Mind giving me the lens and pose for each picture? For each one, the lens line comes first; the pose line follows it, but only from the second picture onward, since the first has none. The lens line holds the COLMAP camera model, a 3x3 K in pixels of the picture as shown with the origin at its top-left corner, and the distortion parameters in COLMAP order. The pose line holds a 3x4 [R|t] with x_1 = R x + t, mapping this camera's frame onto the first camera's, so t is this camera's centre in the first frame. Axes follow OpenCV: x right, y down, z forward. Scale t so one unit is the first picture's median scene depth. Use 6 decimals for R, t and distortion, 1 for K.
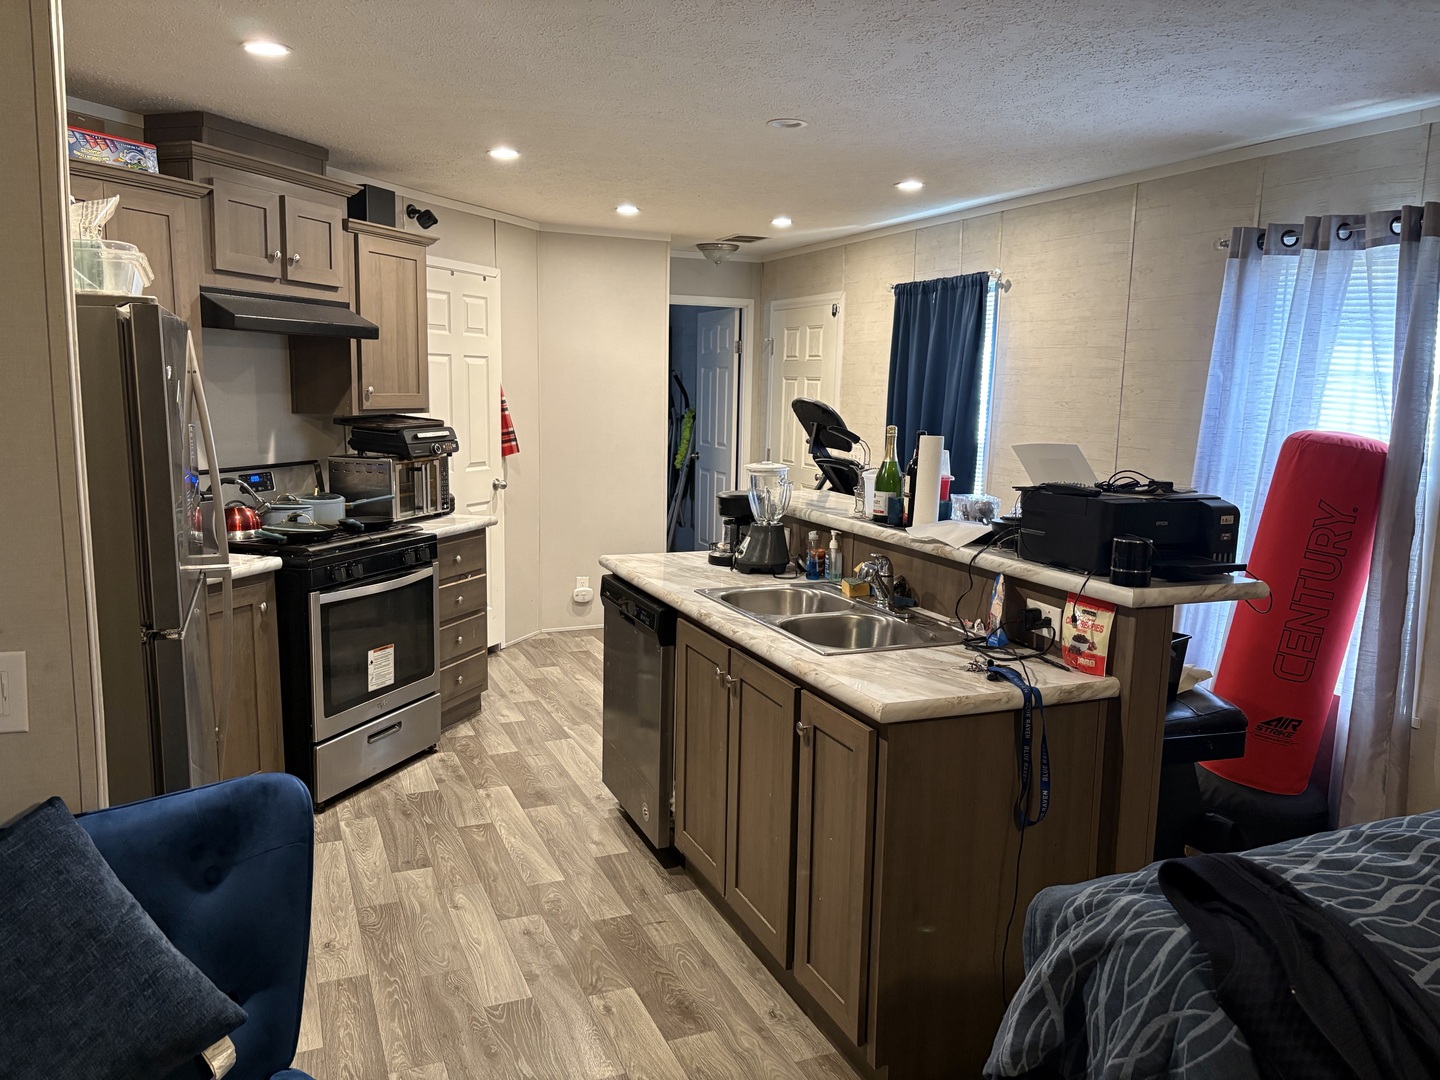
lens RADIAL K [[1085.8, 0, 720.0], [0, 1085.8, 540.0], [0, 0, 1]] dist [-0.001256, -0.003721]
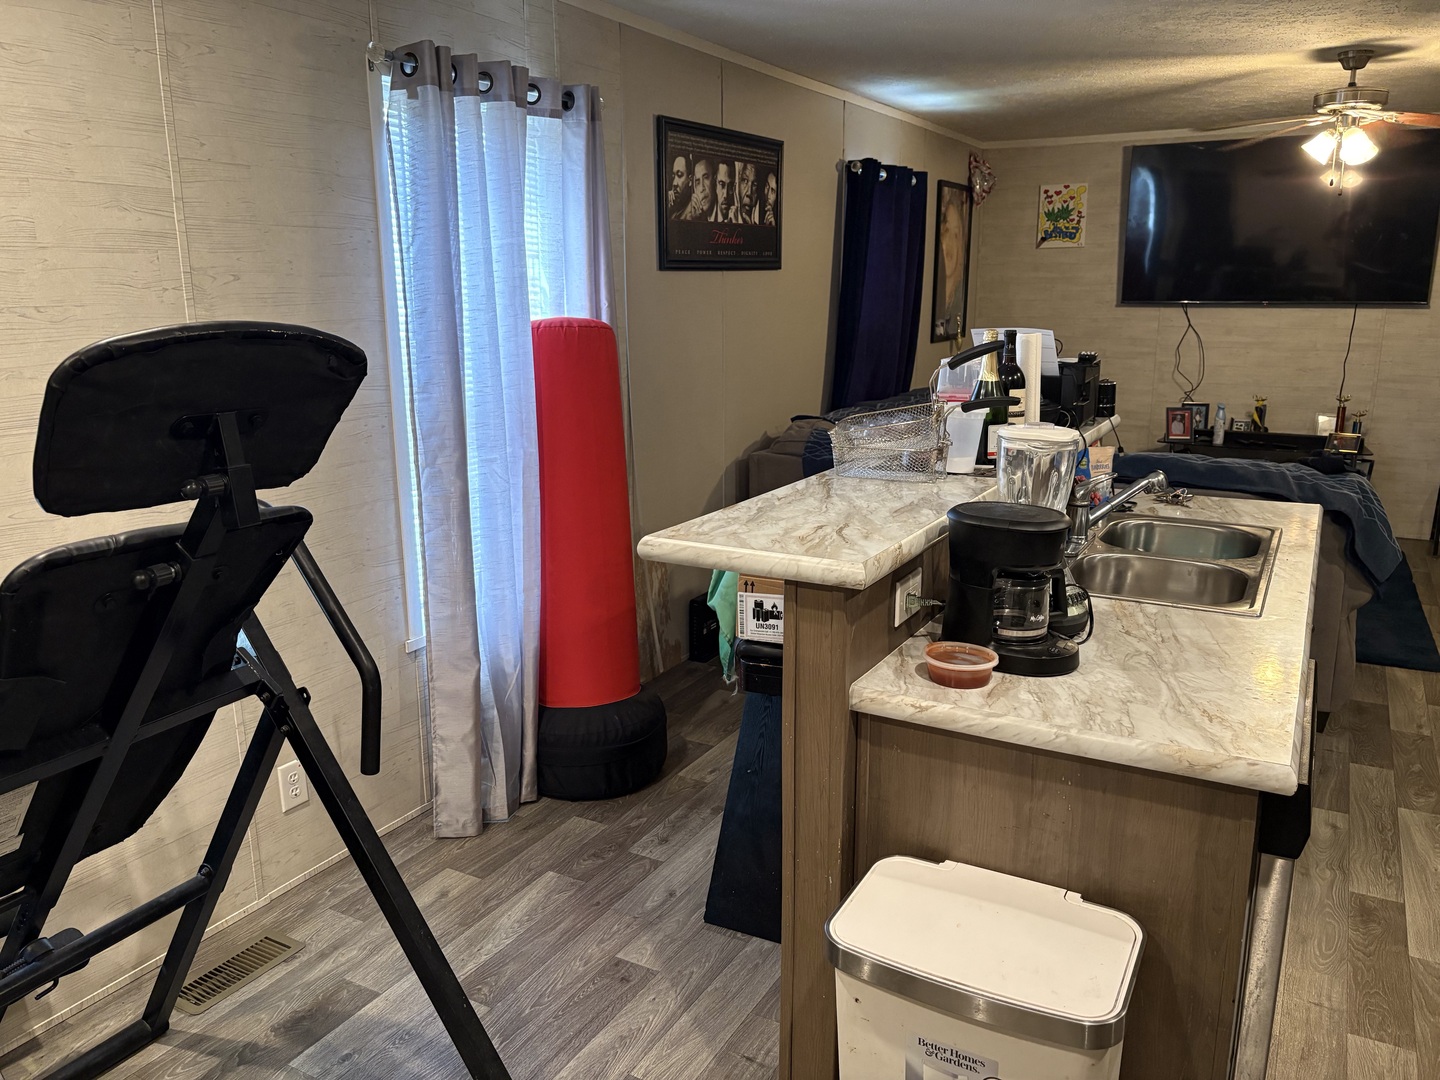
lens RADIAL K [[1085.8, 0, 720.0], [0, 1085.8, 540.0], [0, 0, 1]] dist [-0.001256, -0.003721]
pose [[-0.606451, -0.203973, 0.768513, -0.358802], [0.099917, 0.939325, 0.328155, -0.274370], [-0.788818, 0.275798, -0.549274, 1.863770]]
